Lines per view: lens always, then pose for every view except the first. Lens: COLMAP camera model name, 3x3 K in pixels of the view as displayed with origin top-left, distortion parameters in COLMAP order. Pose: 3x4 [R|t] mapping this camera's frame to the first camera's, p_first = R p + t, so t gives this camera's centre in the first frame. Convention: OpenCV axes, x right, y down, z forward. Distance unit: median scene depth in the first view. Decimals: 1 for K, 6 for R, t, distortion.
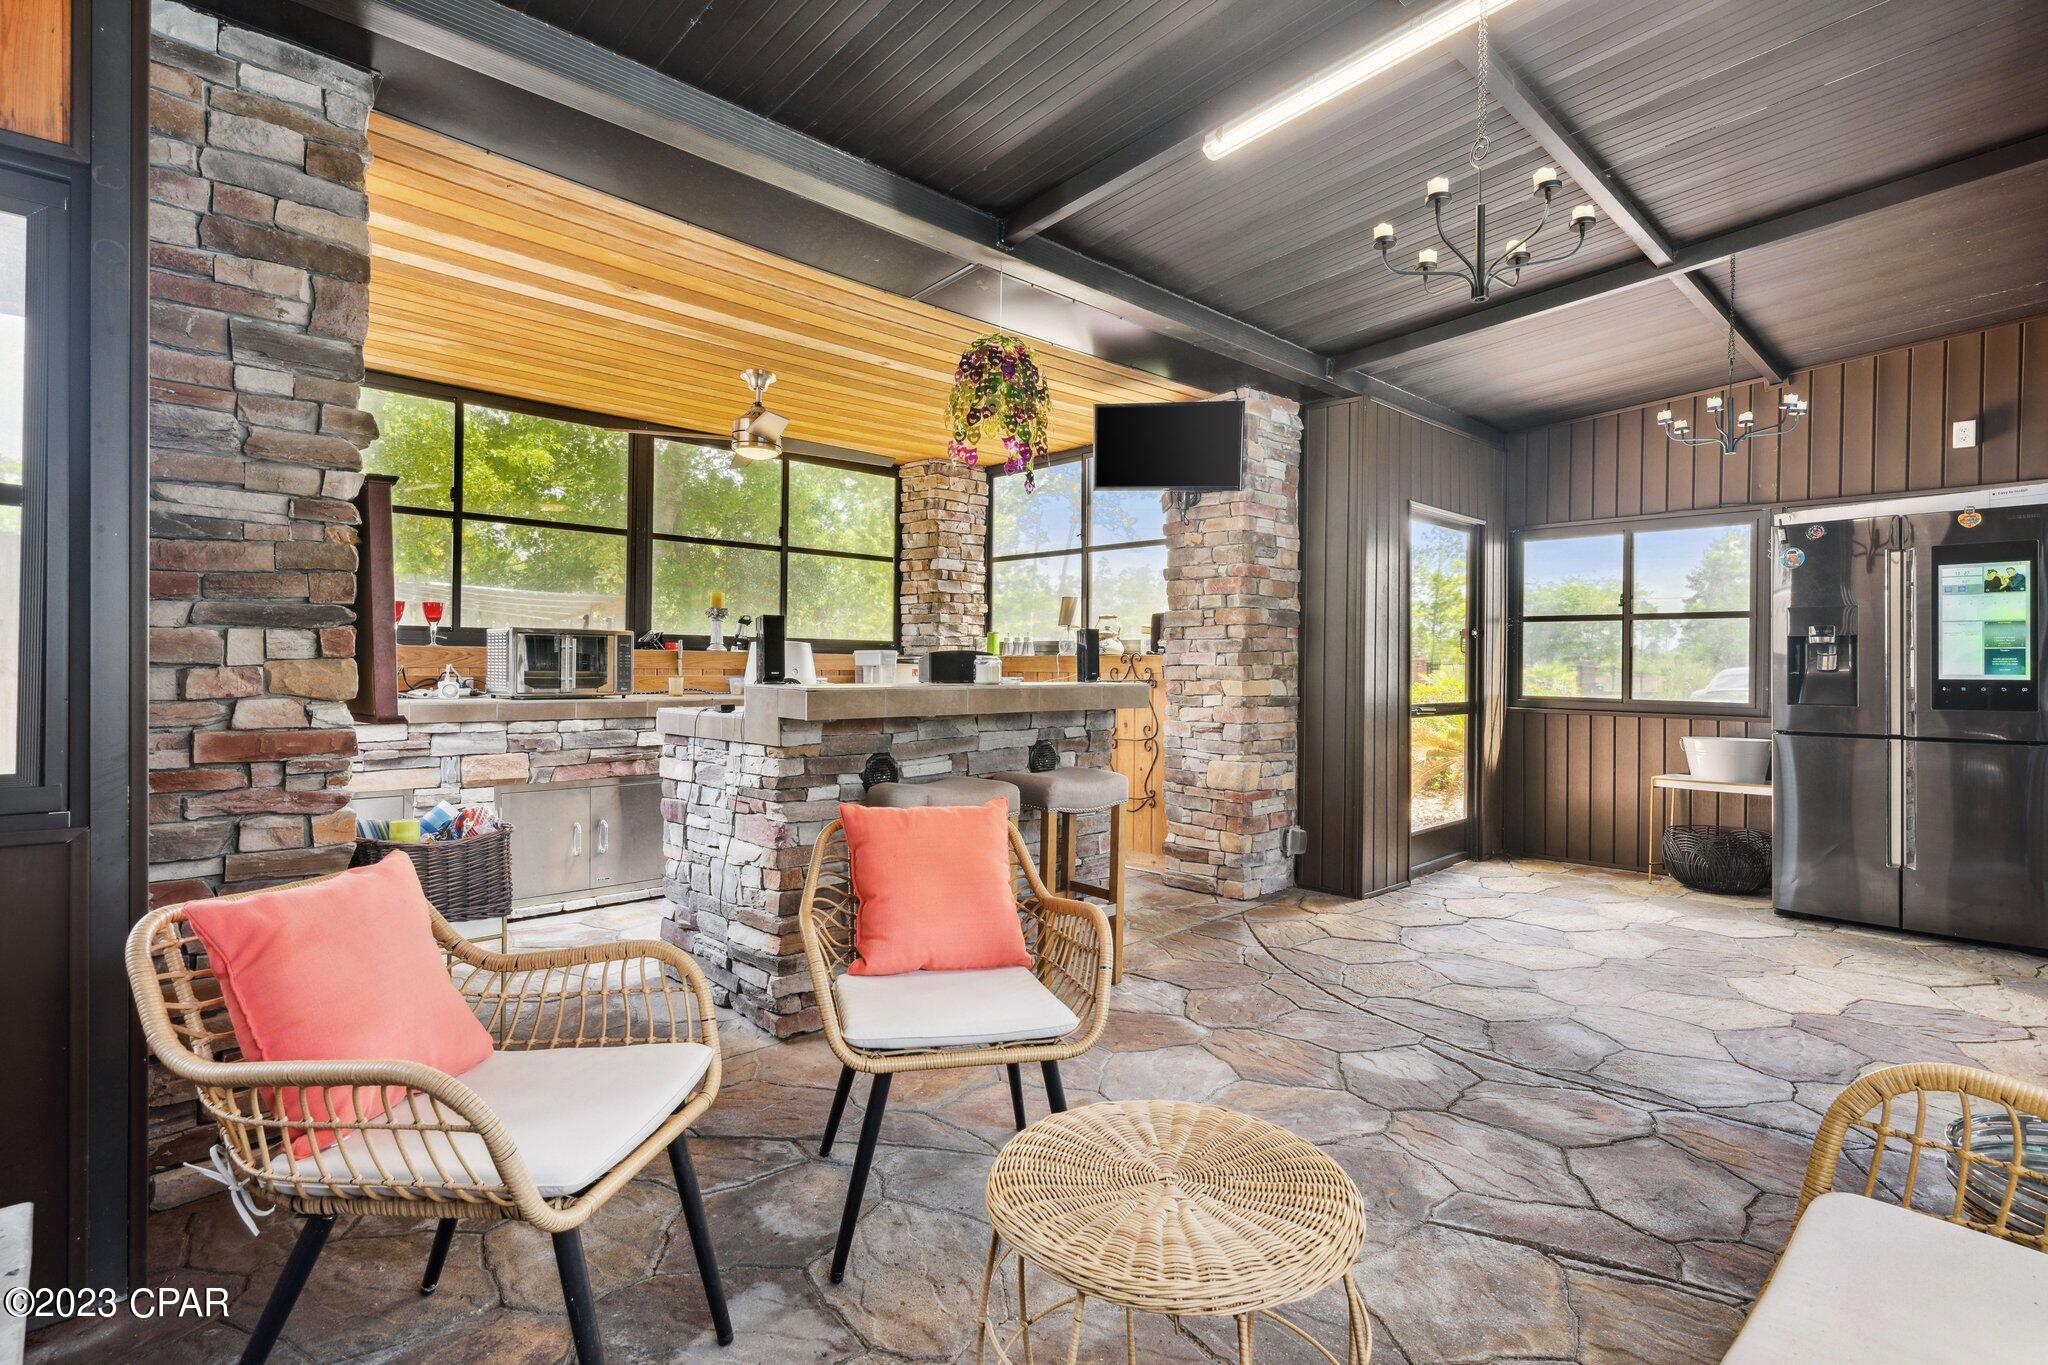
lens RADIAL K [[979.9, 0, 1024.1], [0, 979.9, 663.9], [0, 0, 1]] dist [0.001136, 0.000133]
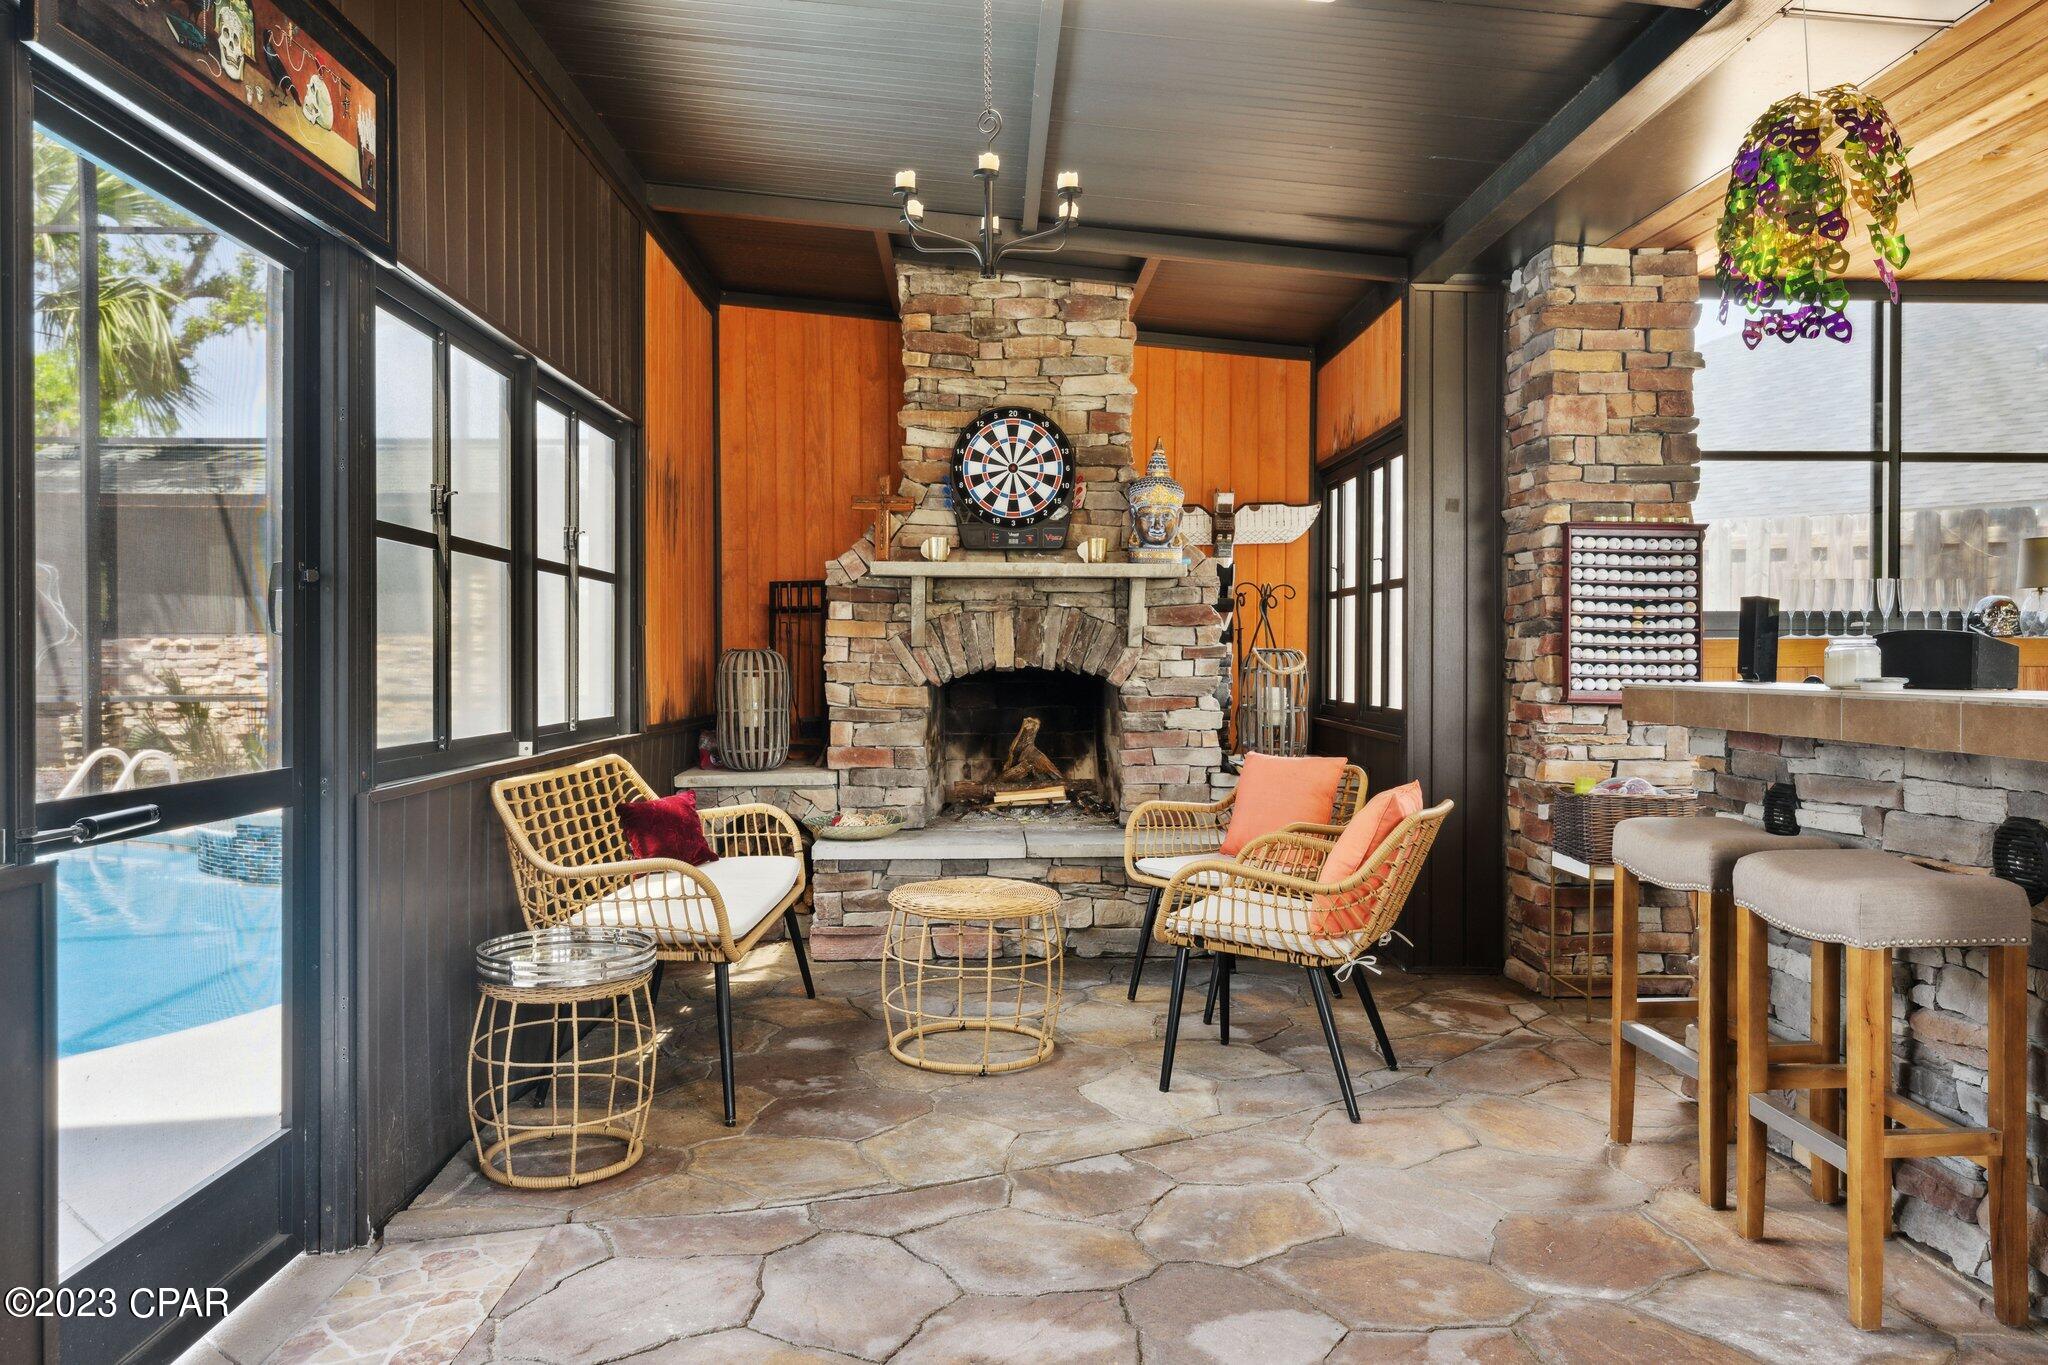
lens RADIAL K [[1401.0, 0, 1024.9], [0, 1401.0, 666.3], [0, 0, 1]] dist [0.004661, -0.000468]
pose [[-0.665469, -0.002784, -0.746420, 0.988664], [-0.004021, 0.999992, -0.000145, 0.010756], [0.746414, 0.002905, -0.665475, 1.309242]]
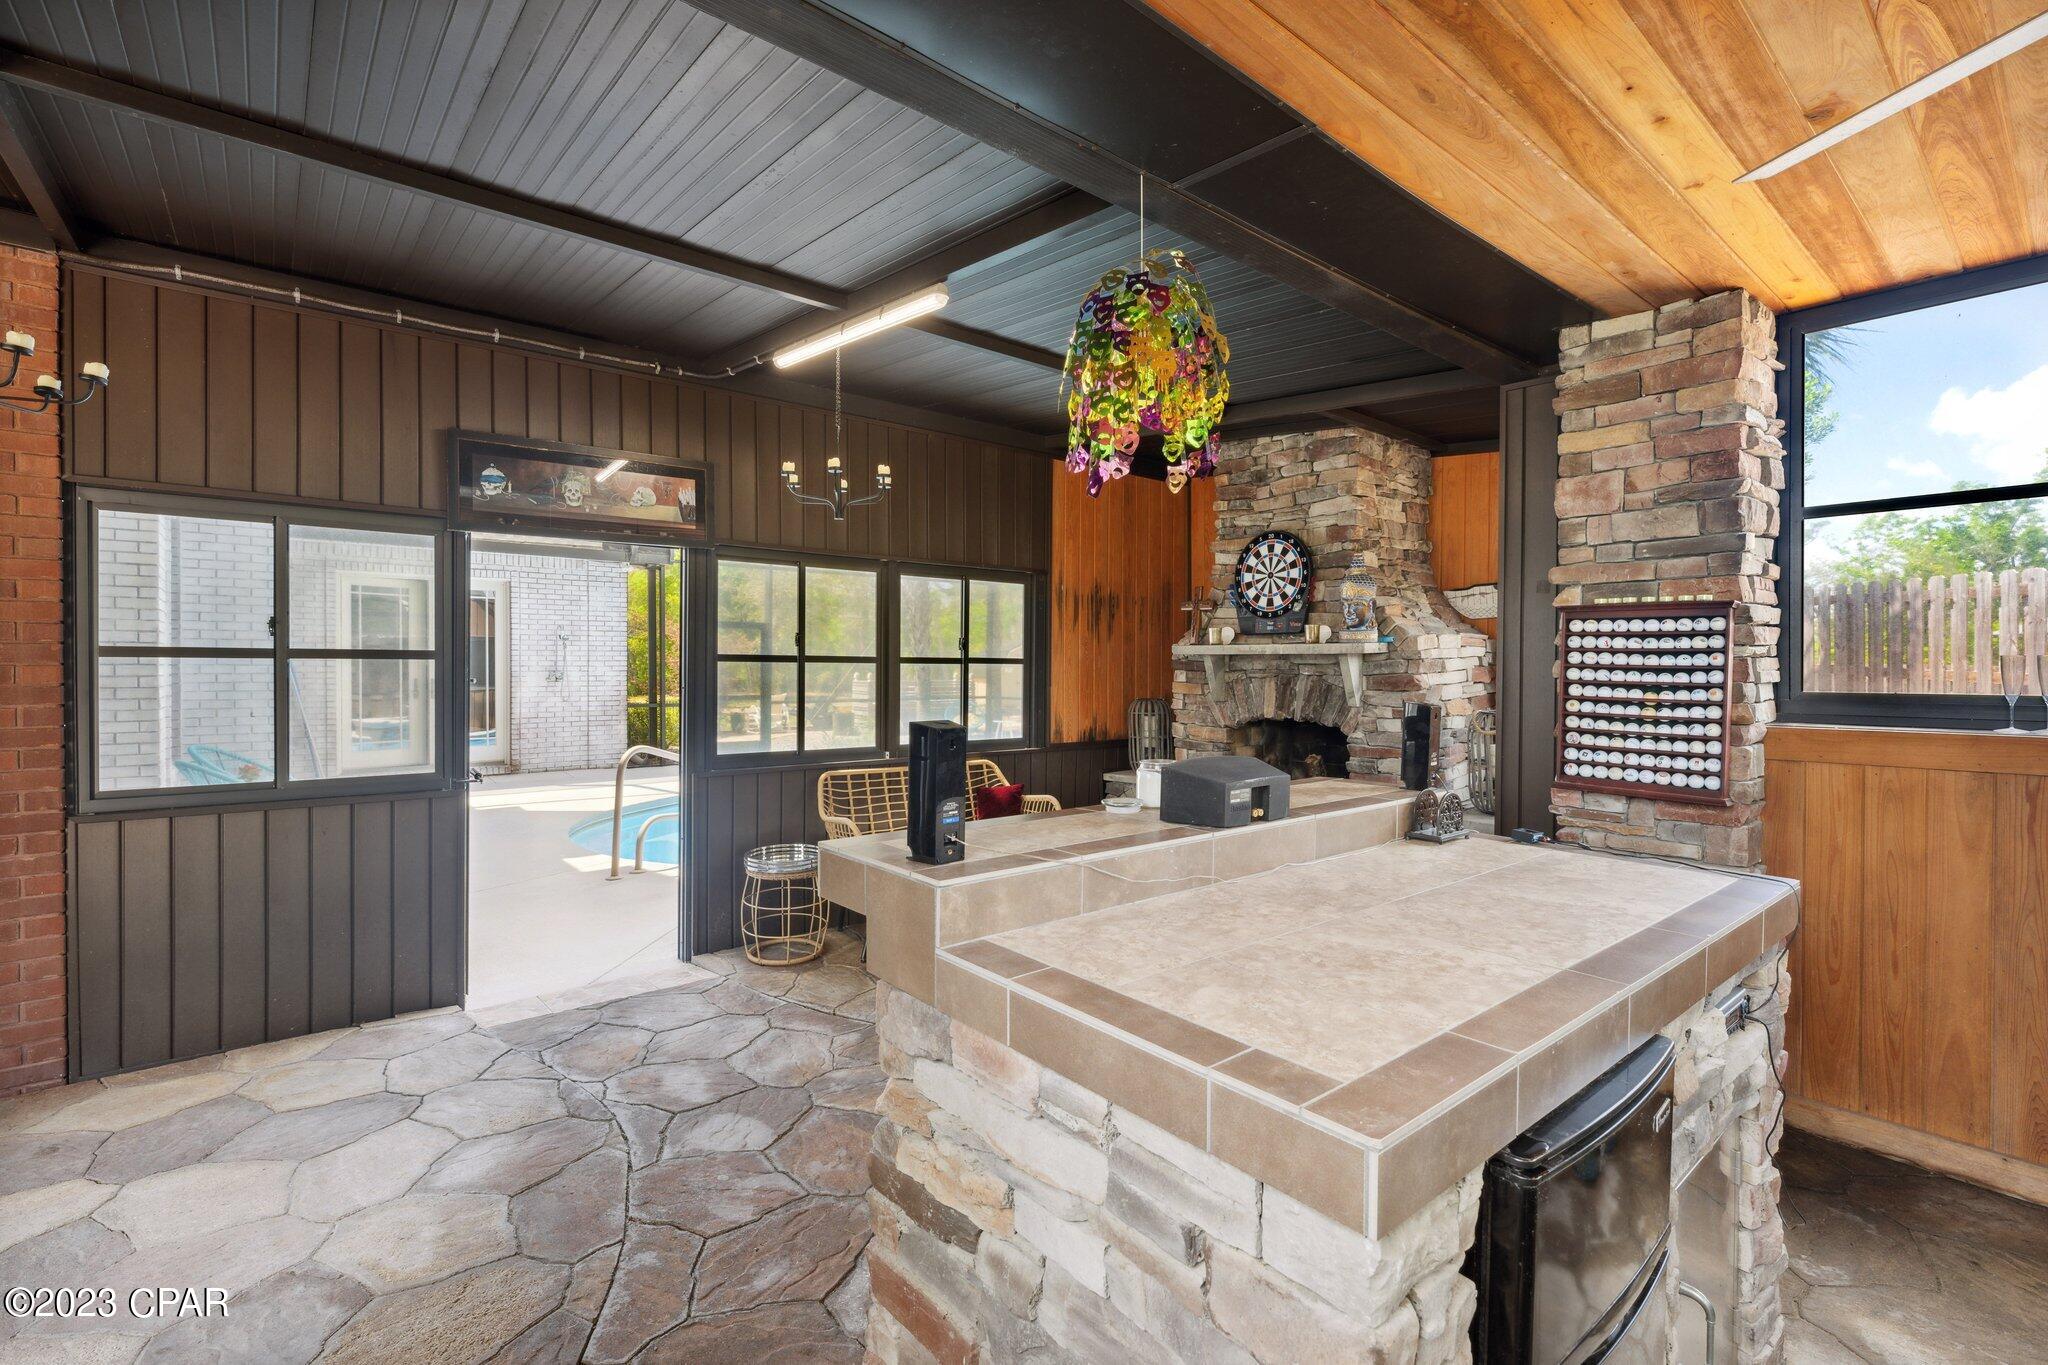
lens RADIAL K [[911.0, 0, 1023.0], [0, 911.0, 673.5], [0, 0, 1]] dist [-0.001889, -0.000050]
pose [[-0.997523, -0.010930, 0.069488, 0.009564], [-0.010469, 0.999921, 0.007003, -0.072989], [-0.069559, 0.006258, -0.997558, 1.744323]]
